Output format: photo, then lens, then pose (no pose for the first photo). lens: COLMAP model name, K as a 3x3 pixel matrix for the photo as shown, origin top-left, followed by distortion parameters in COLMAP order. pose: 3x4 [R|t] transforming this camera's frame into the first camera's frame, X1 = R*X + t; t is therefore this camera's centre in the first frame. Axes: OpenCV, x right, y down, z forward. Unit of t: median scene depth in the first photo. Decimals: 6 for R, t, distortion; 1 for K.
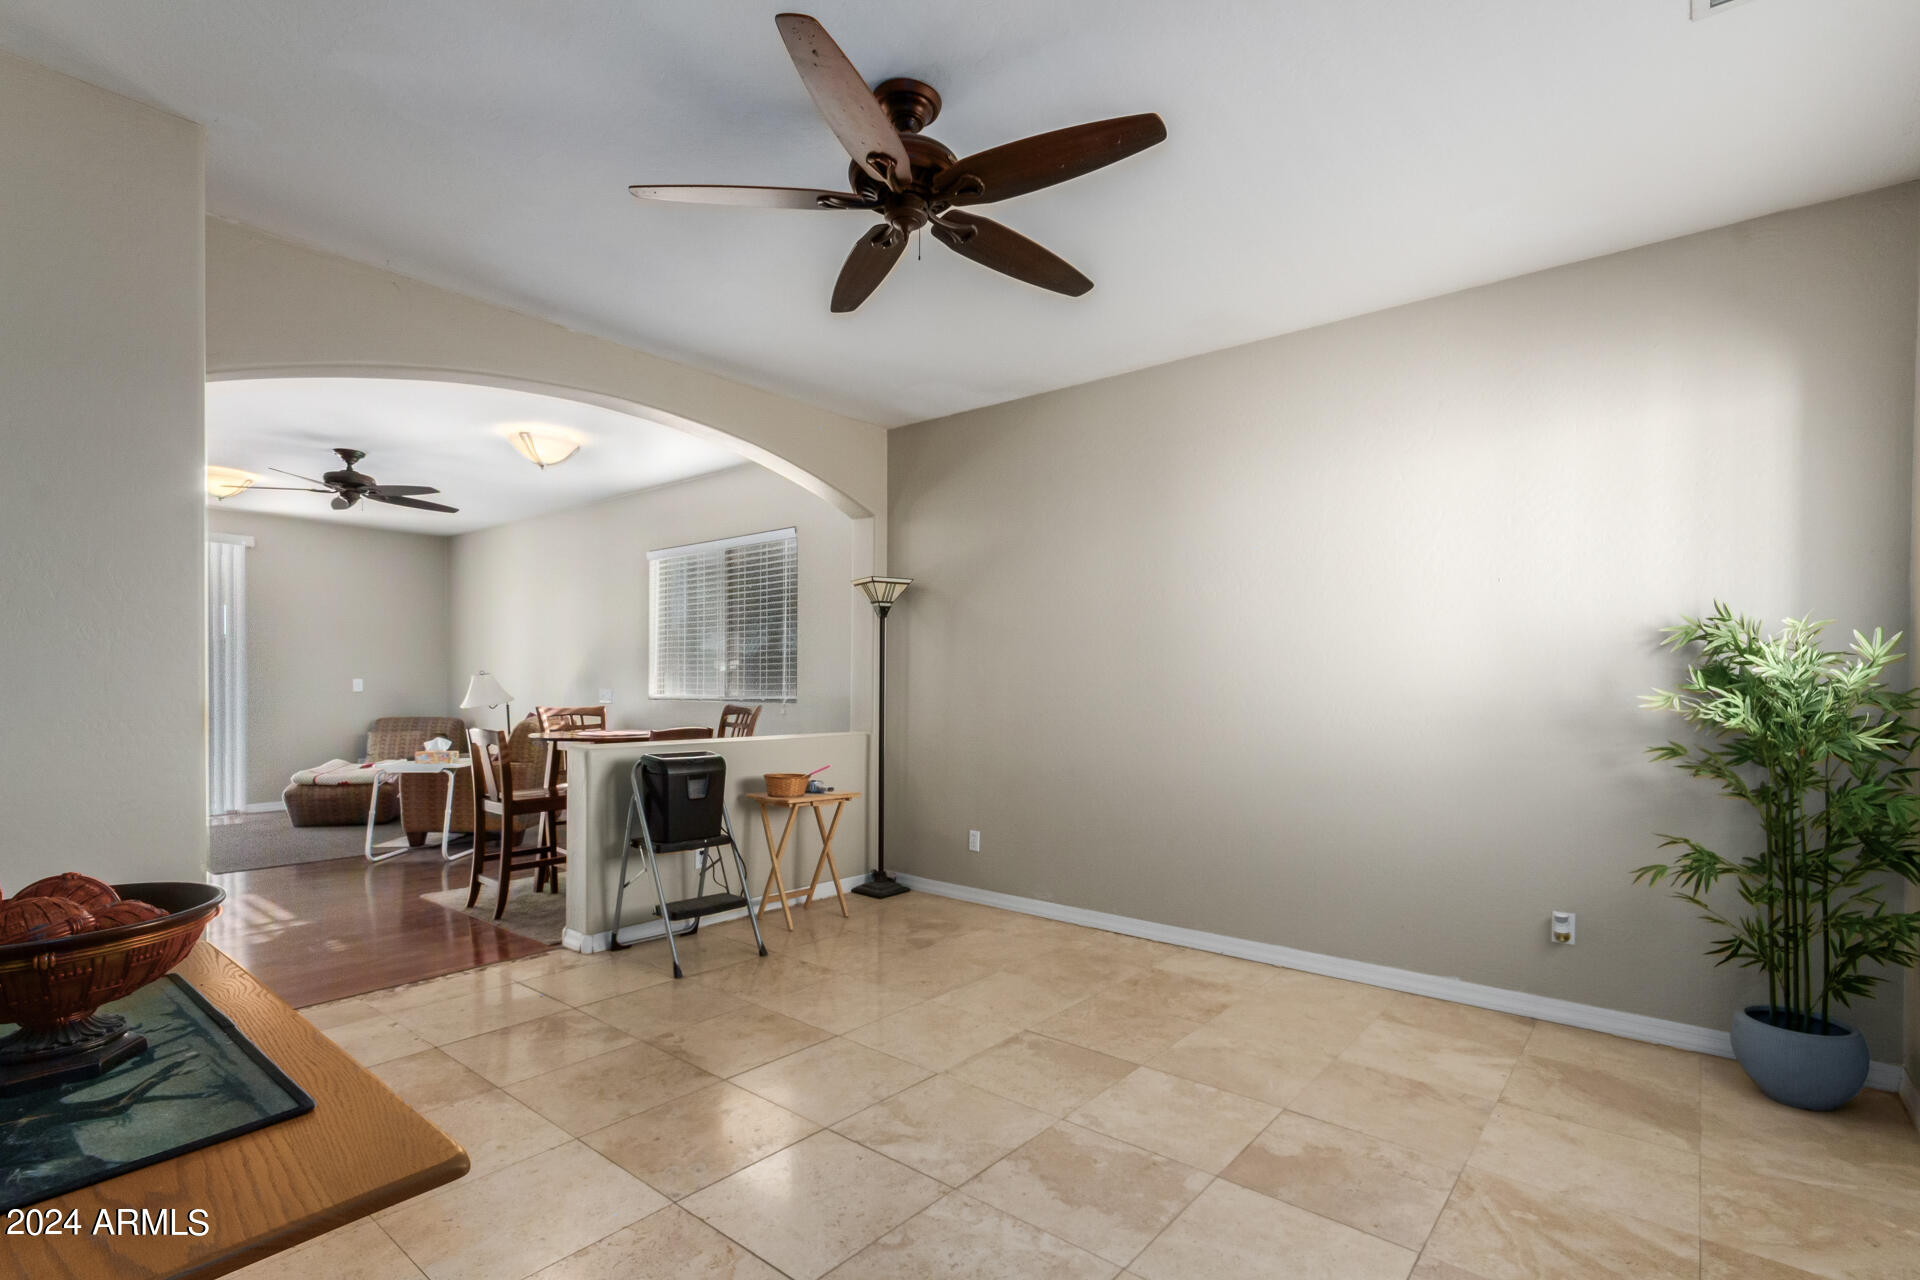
lens RADIAL K [[894.8, 0, 963.5], [0, 894.8, 706.2], [0, 0, 1]] dist [0.001857, 0.000538]
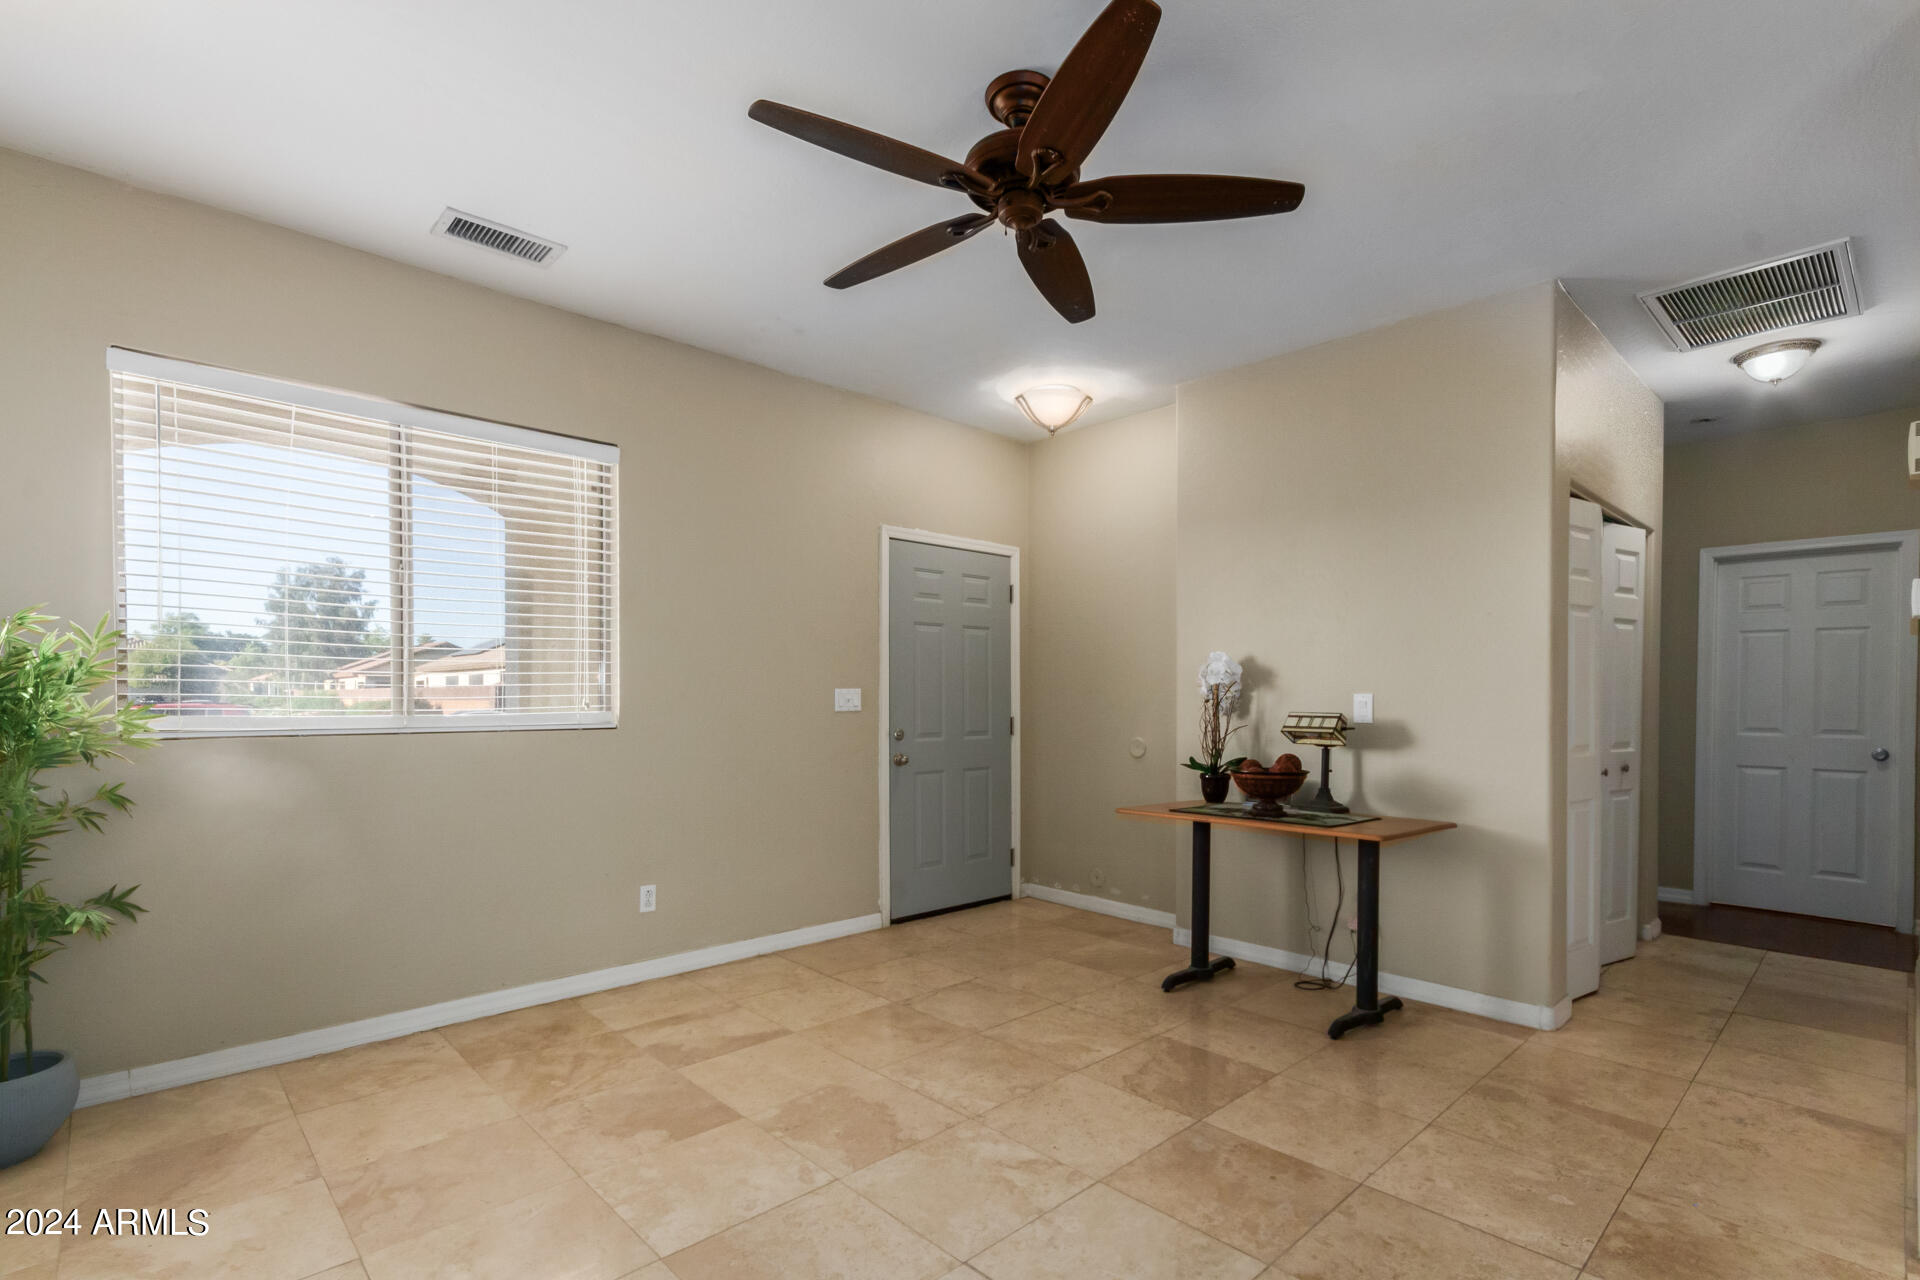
lens RADIAL K [[894.8, 0, 963.5], [0, 894.8, 706.2], [0, 0, 1]] dist [0.001857, 0.000538]
pose [[-0.992526, -0.013331, 0.121306, -0.126815], [-0.008839, 0.999258, 0.037493, -0.052814], [-0.121716, 0.036141, -0.991907, 1.999758]]
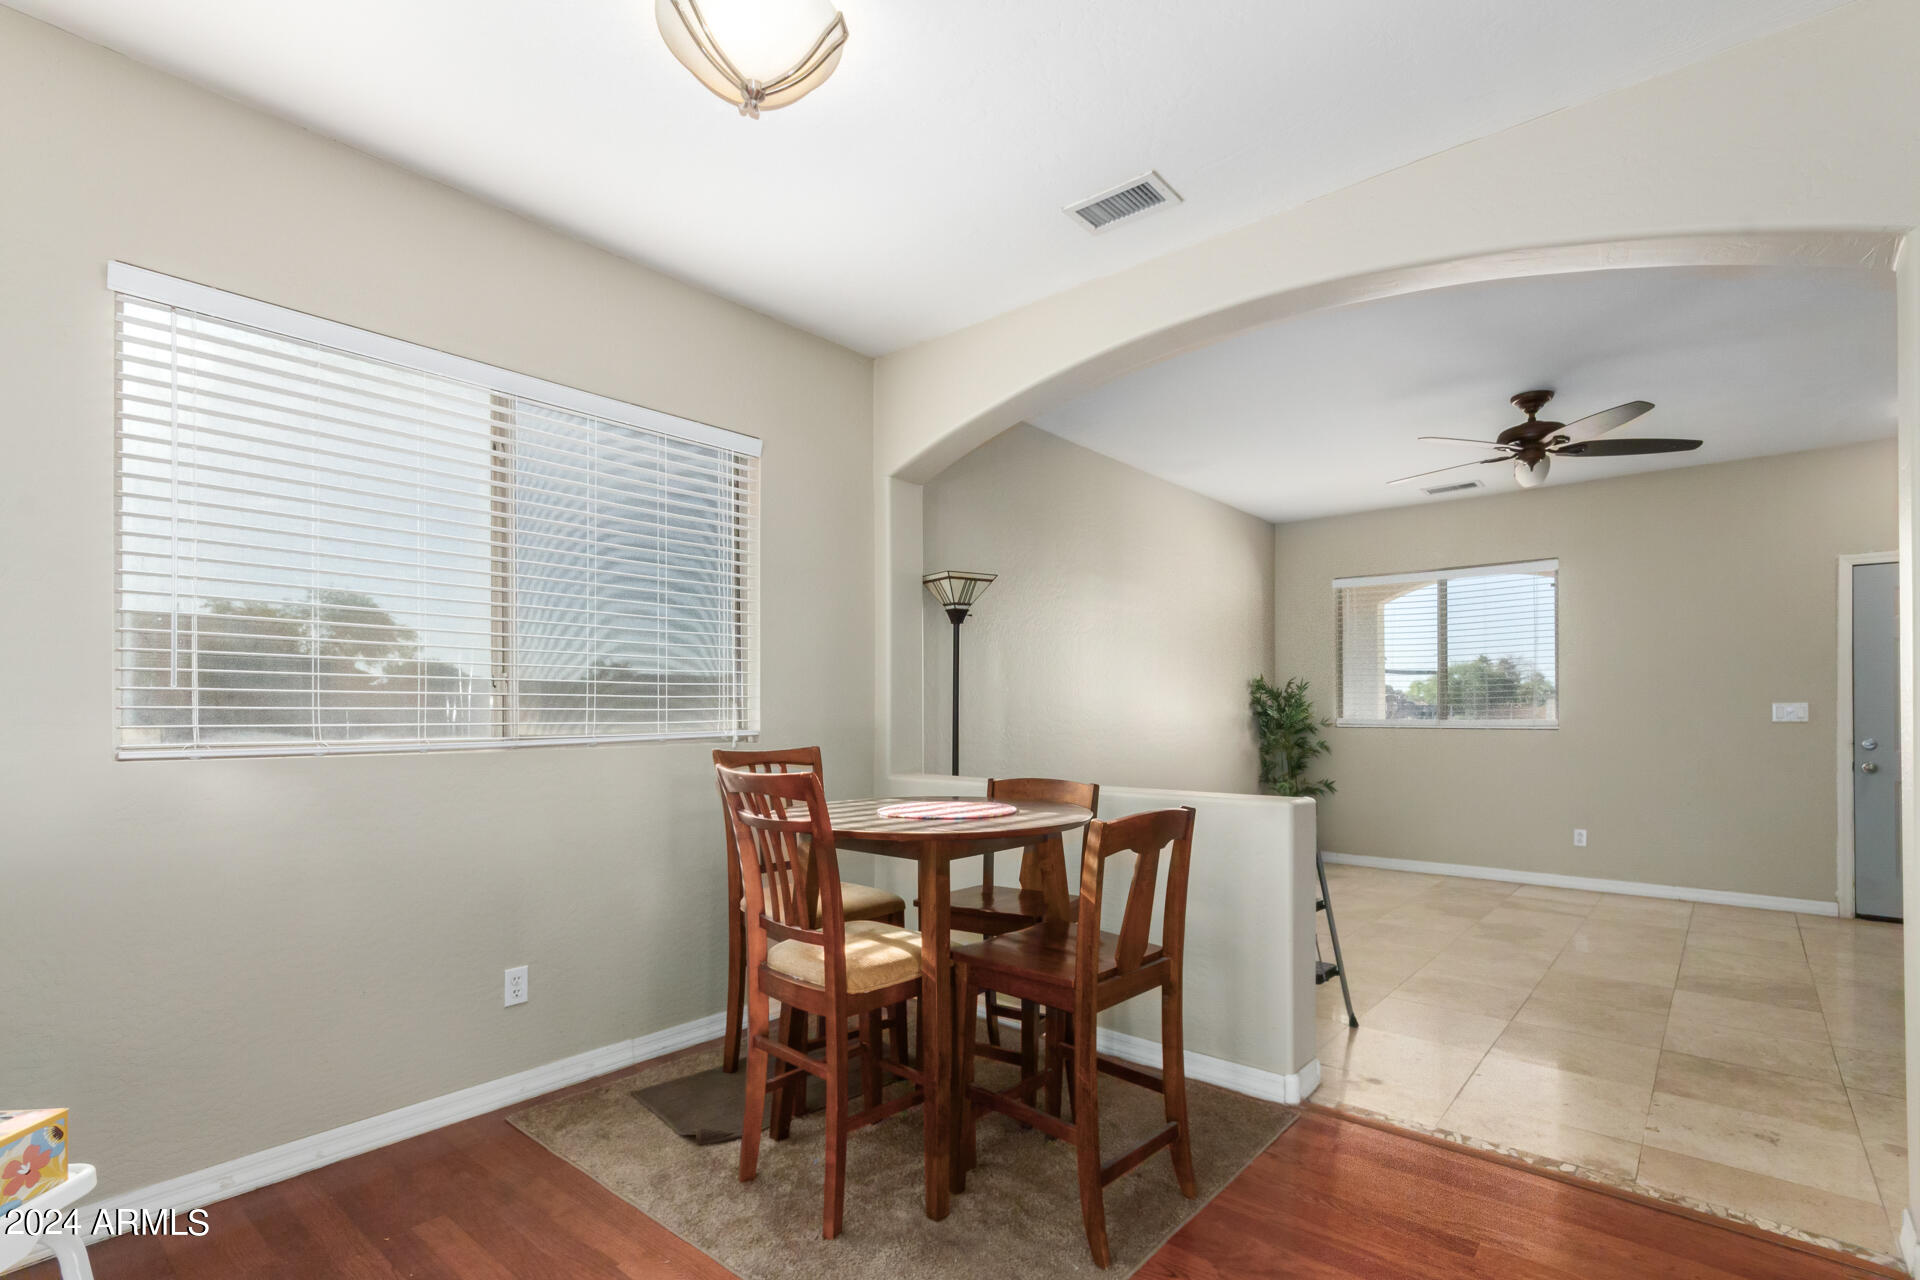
lens RADIAL K [[894.8, 0, 963.5], [0, 894.8, 706.2], [0, 0, 1]] dist [0.001857, 0.000538]
pose [[0.036168, -0.005163, 0.999332, -1.982685], [0.022536, 0.999737, 0.004349, -0.064586], [-0.999092, 0.022364, 0.036274, 2.136384]]
